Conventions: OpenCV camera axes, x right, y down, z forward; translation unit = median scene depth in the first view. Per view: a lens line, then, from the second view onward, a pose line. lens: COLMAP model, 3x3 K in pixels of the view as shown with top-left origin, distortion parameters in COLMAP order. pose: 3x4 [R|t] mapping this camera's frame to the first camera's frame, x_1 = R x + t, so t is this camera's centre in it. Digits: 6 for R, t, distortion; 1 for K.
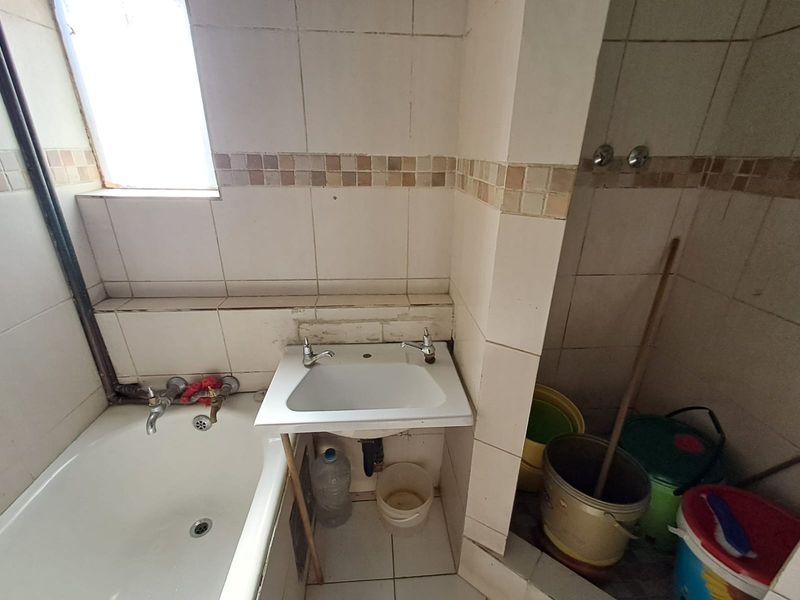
lens RADIAL K [[366.3, 0, 400.0], [0, 366.3, 300.0], [0, 0, 1]] dist [0.001081, 0.001211]
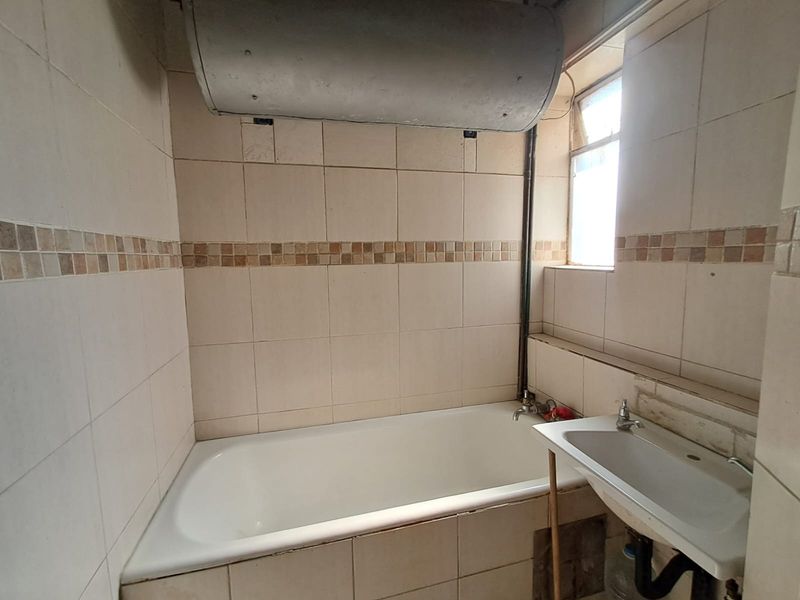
lens RADIAL K [[366.3, 0, 400.0], [0, 366.3, 300.0], [0, 0, 1]] dist [0.001081, 0.001211]
pose [[0.172066, 0.096071, -0.980390, 0.611785], [-0.370421, 0.928501, 0.025975, 0.050400], [0.912788, 0.358687, 0.195350, 0.126812]]
